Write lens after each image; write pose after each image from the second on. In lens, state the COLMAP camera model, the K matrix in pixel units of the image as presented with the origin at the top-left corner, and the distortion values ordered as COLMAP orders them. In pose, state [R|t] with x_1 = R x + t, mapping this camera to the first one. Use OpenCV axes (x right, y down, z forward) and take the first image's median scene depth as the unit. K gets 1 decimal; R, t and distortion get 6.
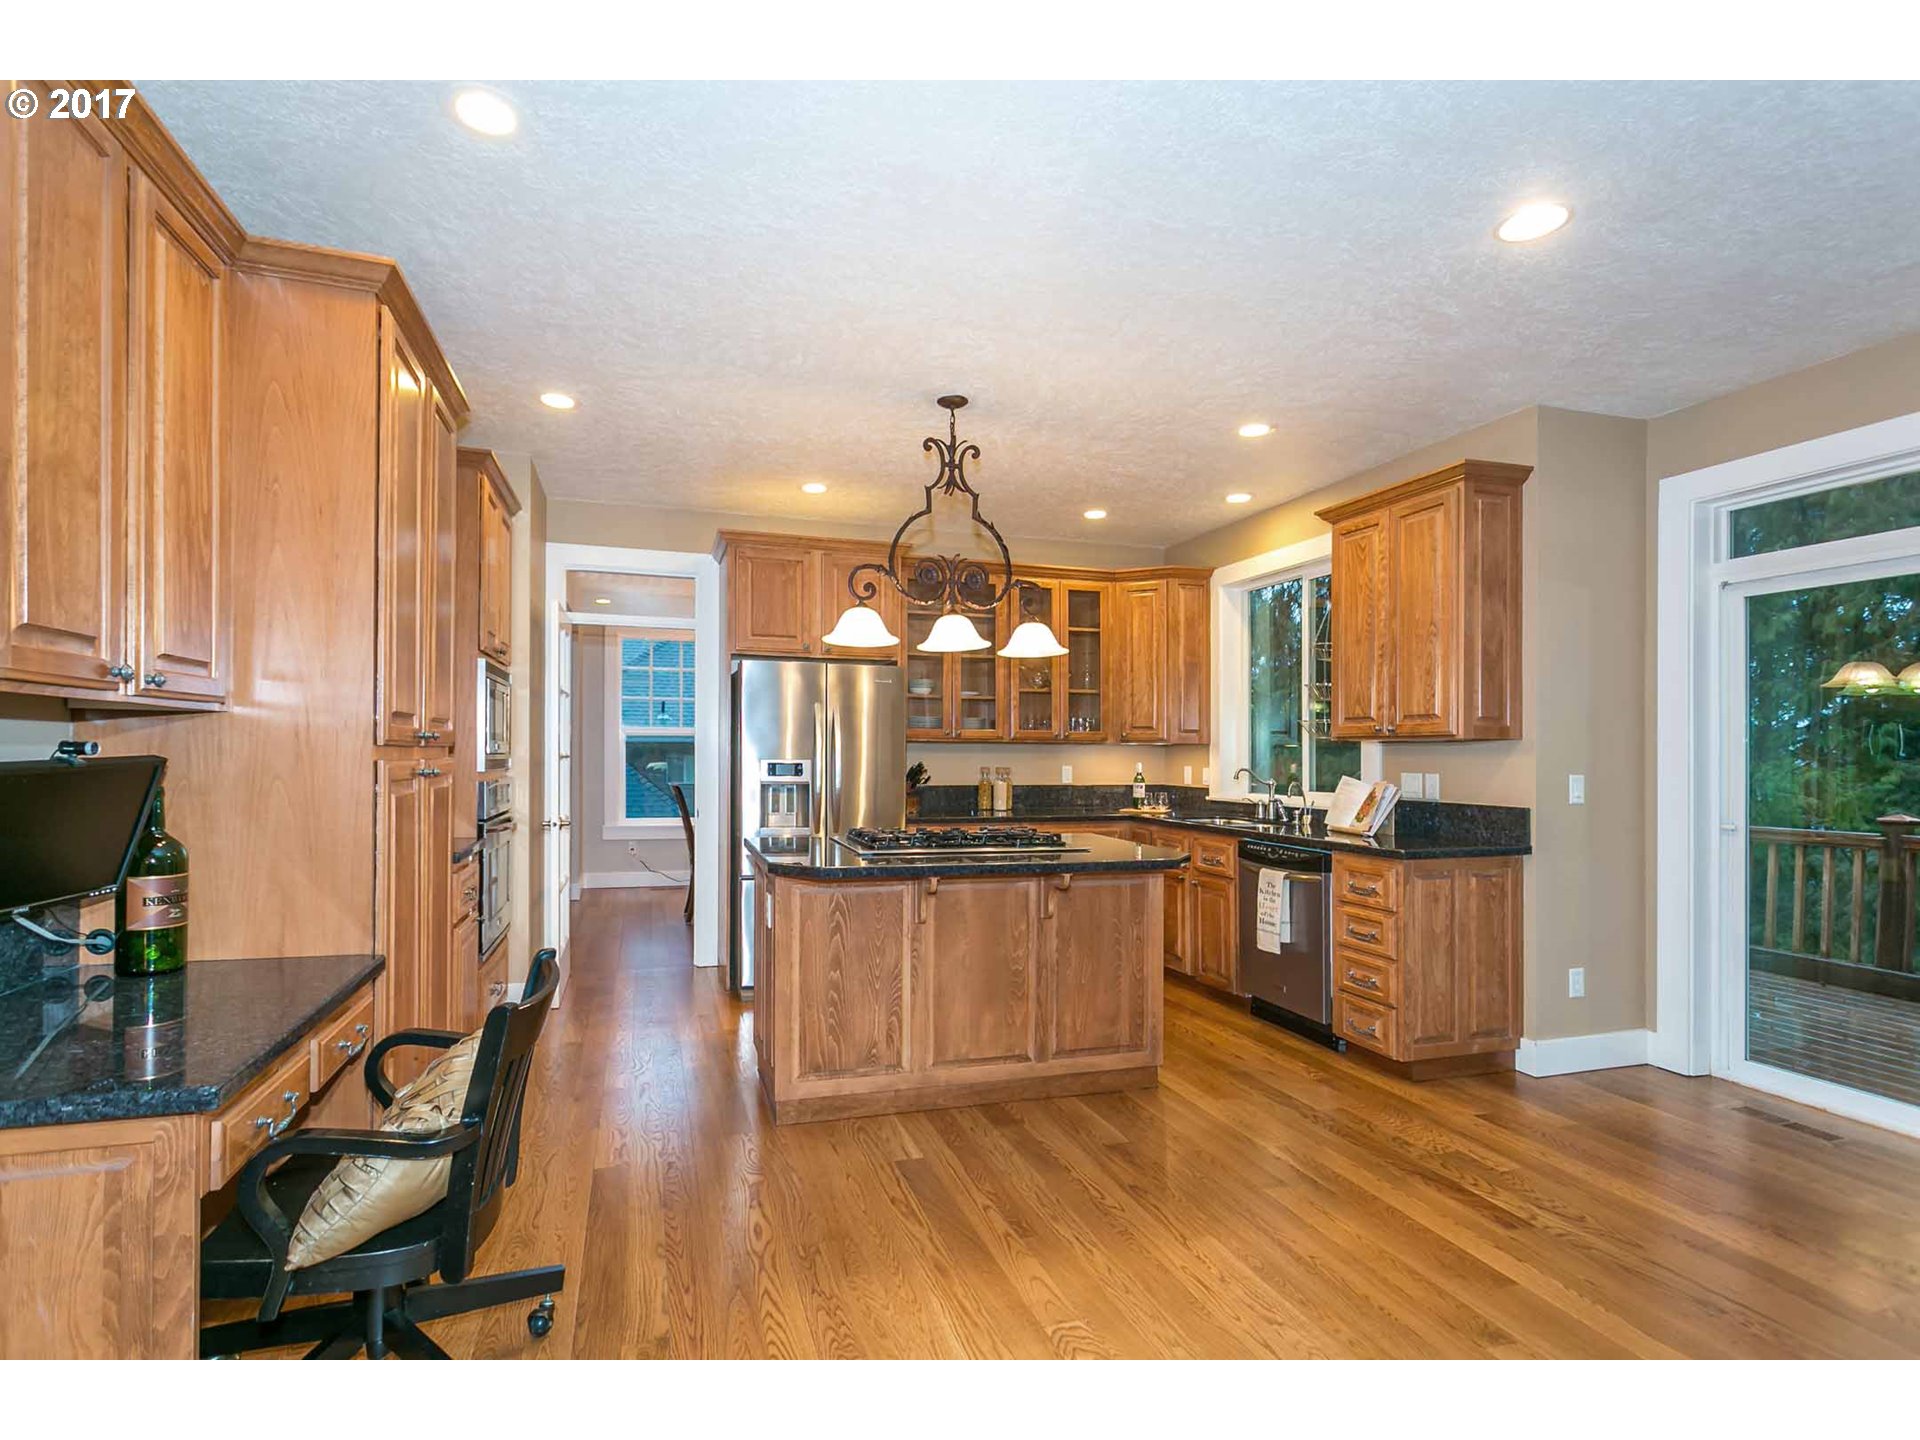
lens RADIAL K [[934.8, 0, 933.8], [0, 934.8, 751.3], [0, 0, 1]] dist [-0.001686, -0.000186]
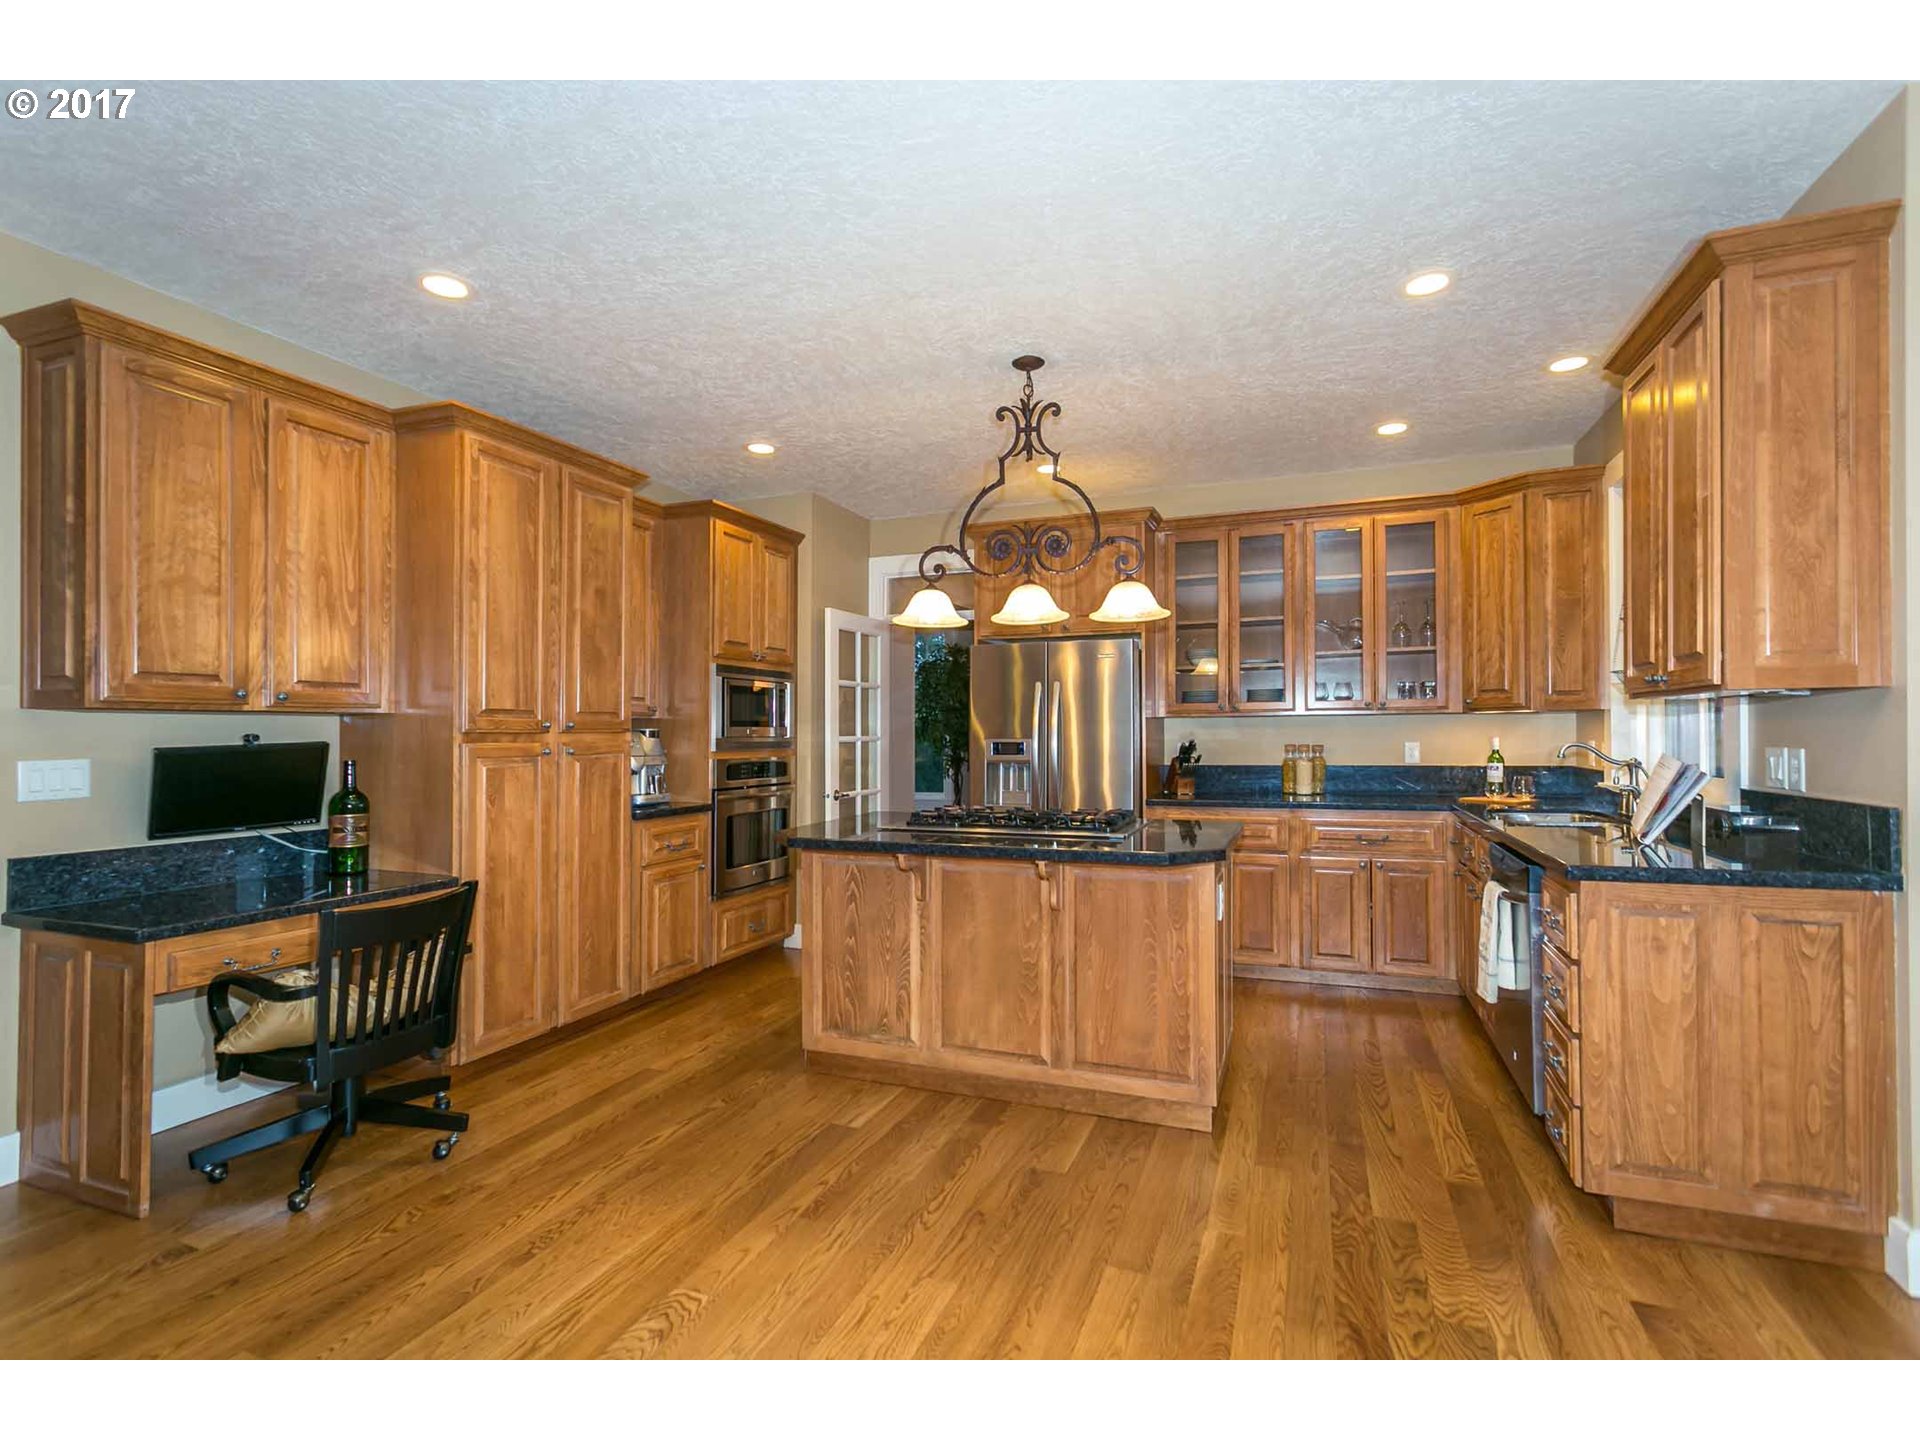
lens RADIAL K [[920.1, 0, 953.2], [0, 920.1, 726.9], [0, 0, 1]] dist [0.001282, 0.000385]
pose [[0.781673, -0.021385, -0.623321, 0.551388], [0.017606, 0.999770, -0.012221, 0.009014], [0.623440, -0.001421, 0.781870, 0.218792]]
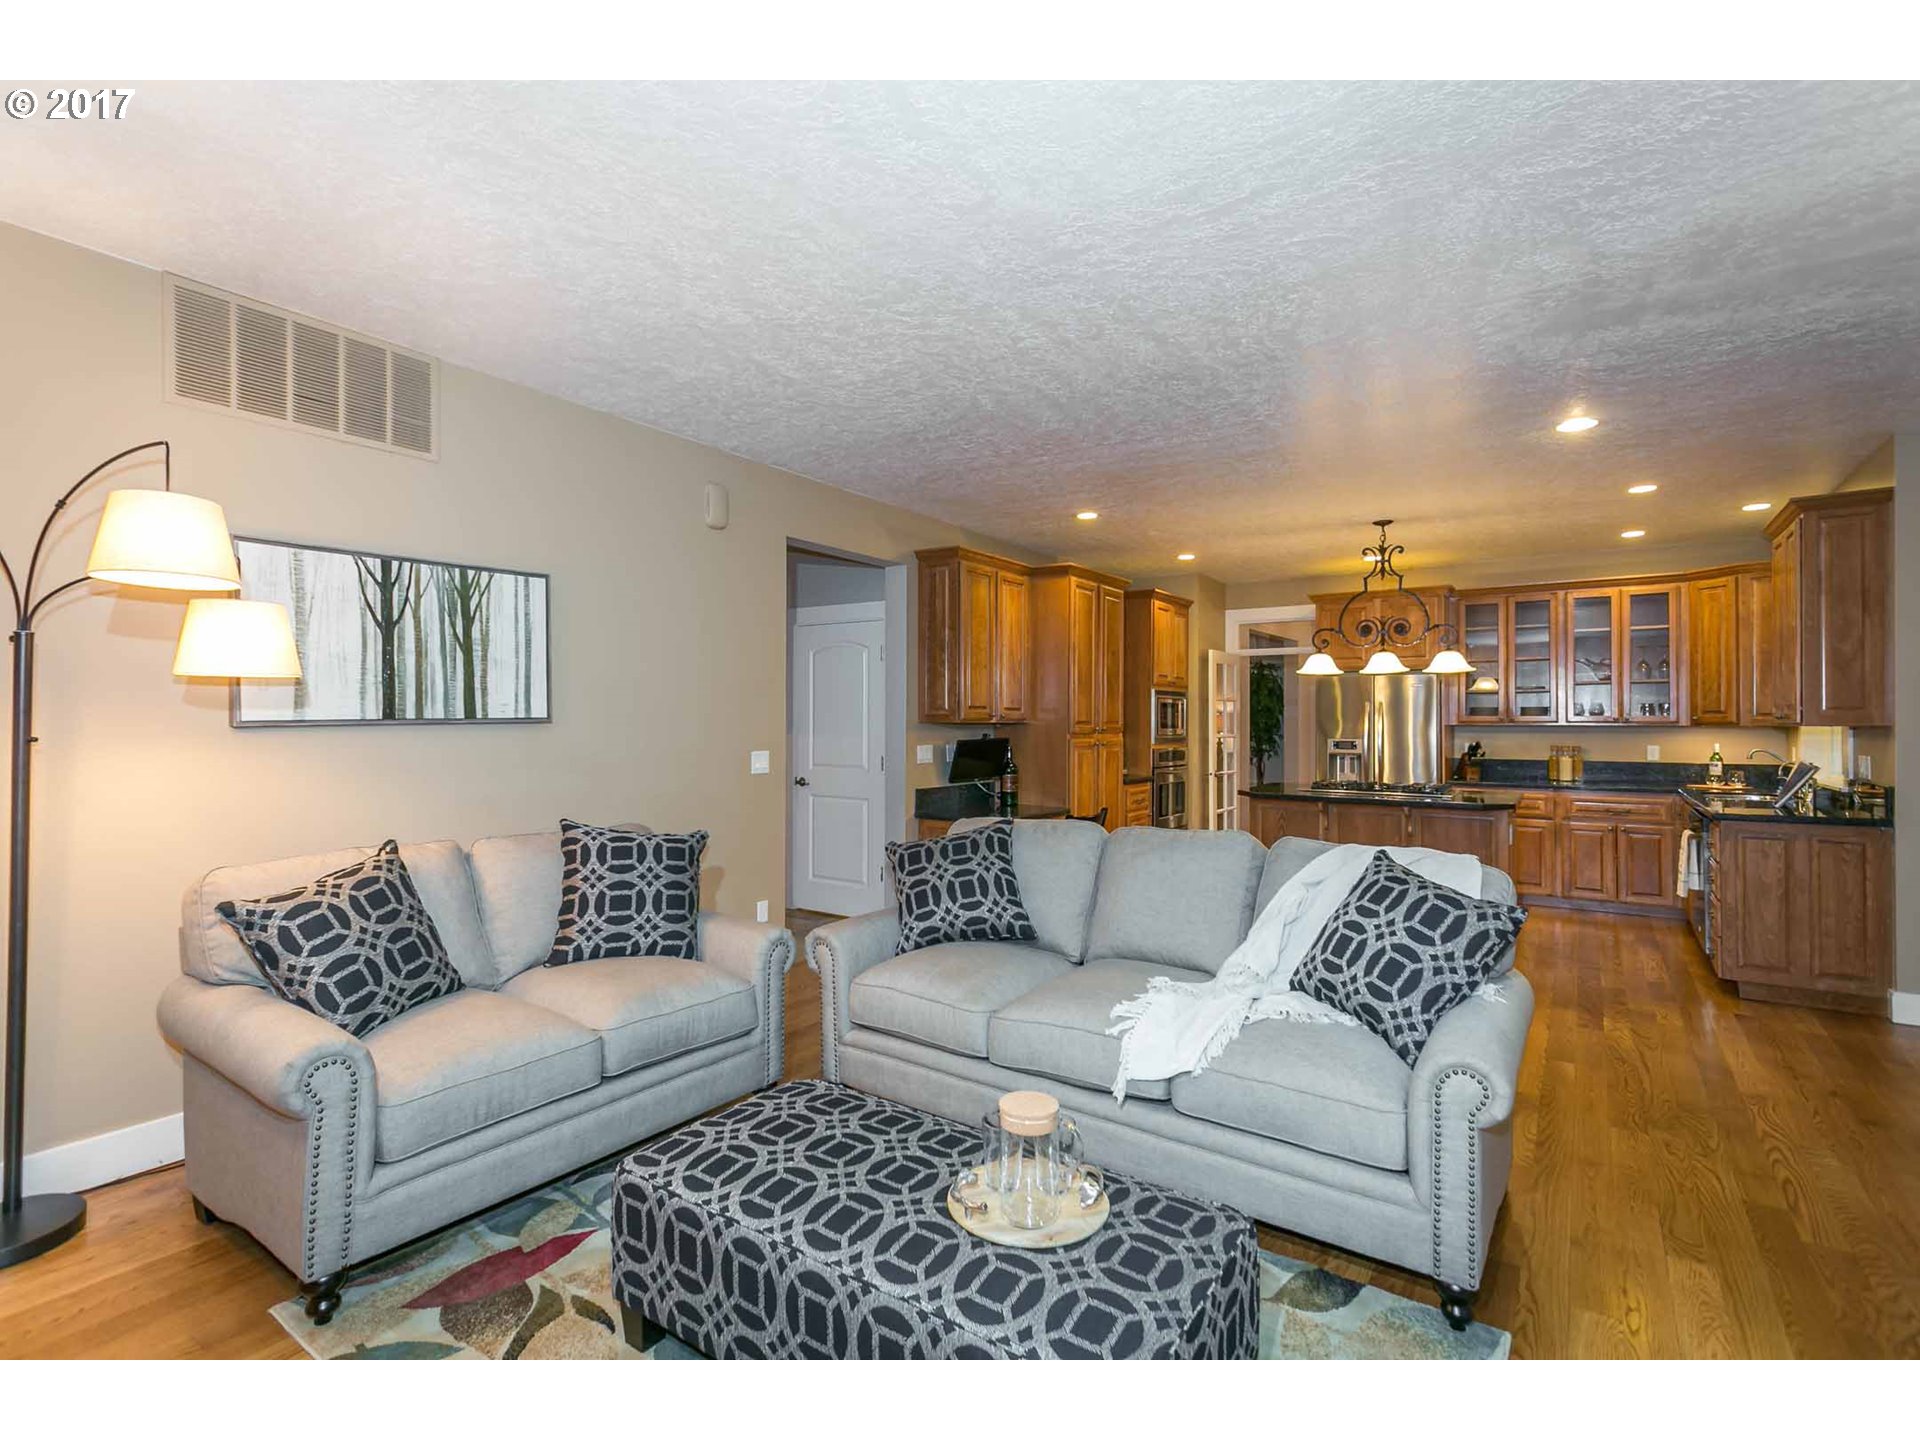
lens RADIAL K [[919.2, 0, 962.8], [0, 919.2, 701.3], [0, 0, 1]] dist [0.014733, 0.000115]
pose [[0.627396, -0.025574, -0.778280, 0.829481], [0.004746, 0.999568, -0.029019, -0.015525], [0.778686, 0.014513, 0.627246, -0.603485]]
